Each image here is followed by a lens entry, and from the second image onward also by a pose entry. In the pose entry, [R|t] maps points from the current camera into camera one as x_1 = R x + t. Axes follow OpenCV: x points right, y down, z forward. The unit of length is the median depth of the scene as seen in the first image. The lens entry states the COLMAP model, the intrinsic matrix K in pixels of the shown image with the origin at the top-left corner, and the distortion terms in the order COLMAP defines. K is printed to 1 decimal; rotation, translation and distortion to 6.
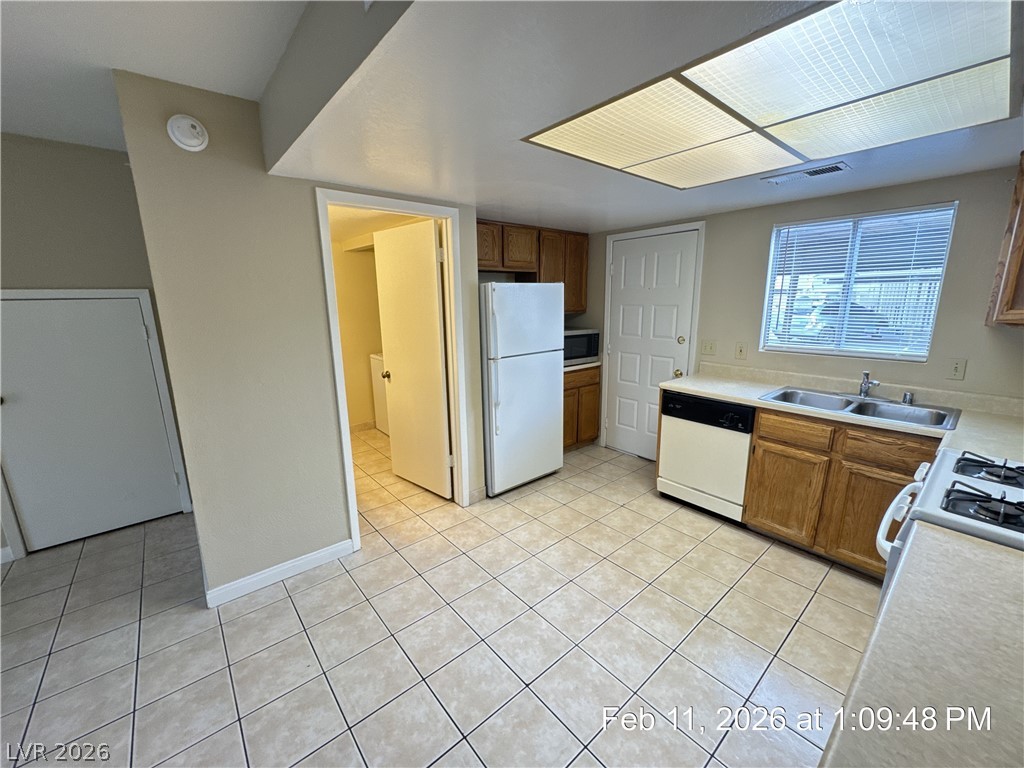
lens RADIAL K [[409.2, 0, 511.5], [0, 409.2, 380.6], [0, 0, 1]] dist [0.000492, -0.000268]
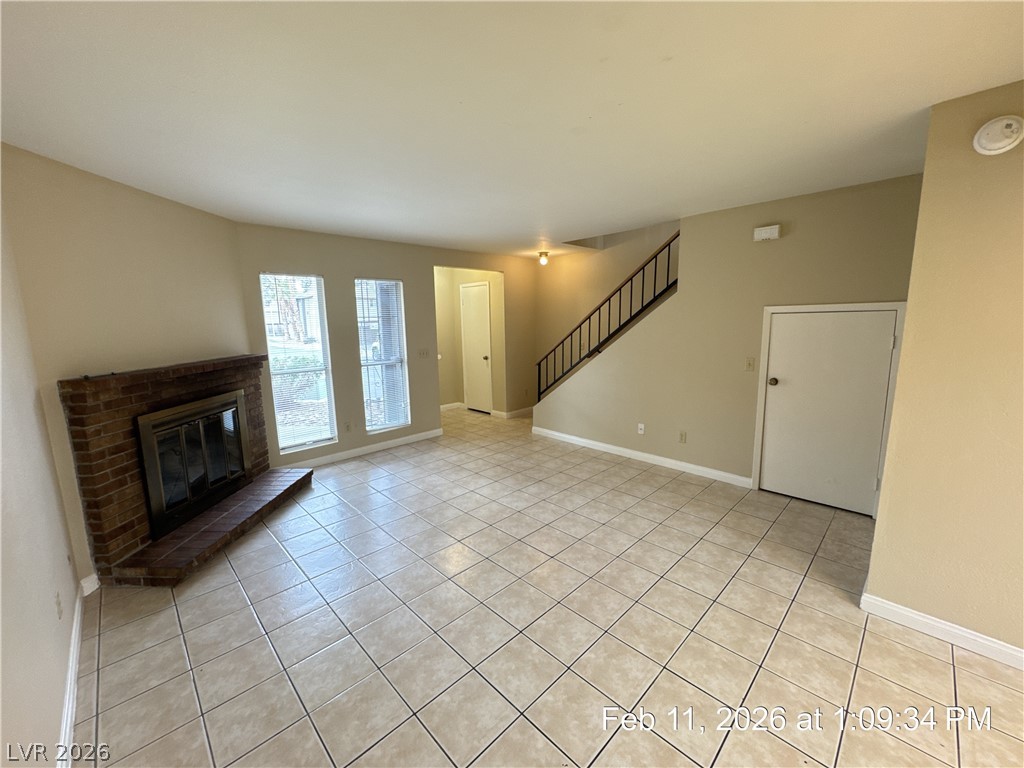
lens RADIAL K [[409.2, 0, 512.2], [0, 409.2, 382.8], [0, 0, 1]] dist [0.000492, -0.000268]
pose [[0.074224, 0.164000, -0.983664, 0.123966], [-0.181276, 0.972170, 0.148405, 0.006312], [0.980627, 0.167299, 0.101888, -0.068054]]
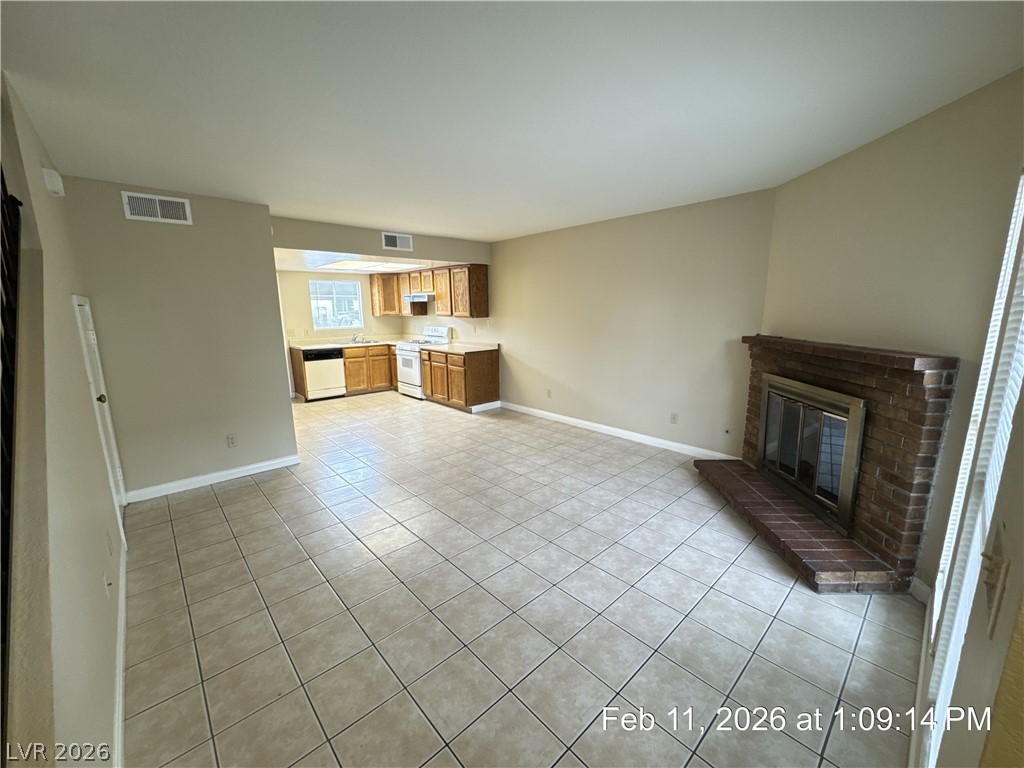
lens RADIAL K [[409.2, 0, 510.9], [0, 409.2, 381.7], [0, 0, 1]] dist [0.000492, -0.000268]
pose [[-0.039625, -0.169768, 0.984687, -2.914354], [0.208444, 0.962376, 0.174309, 0.054630], [-0.977231, 0.212159, -0.002747, -0.068368]]
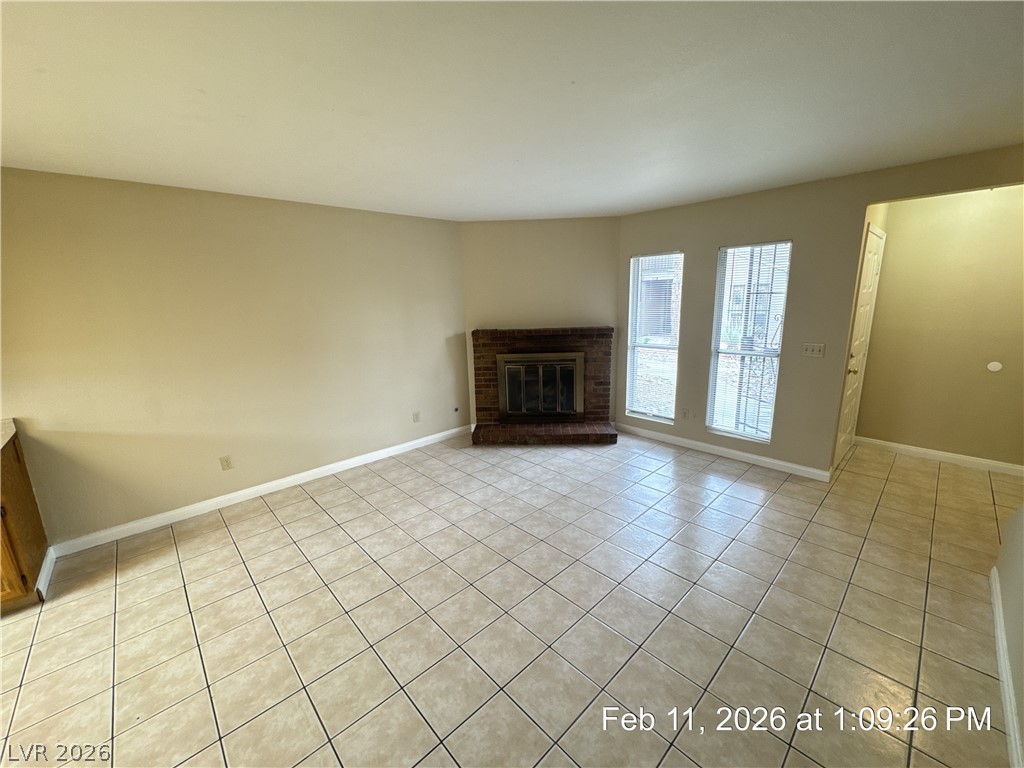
lens RADIAL K [[409.2, 0, 514.0], [0, 409.2, 383.4], [0, 0, 1]] dist [0.000492, -0.000268]
pose [[-0.997876, 0.047300, -0.044789, -1.250171], [0.025617, 0.917119, 0.397790, -0.279923], [0.059892, 0.395798, -0.916383, 1.214700]]
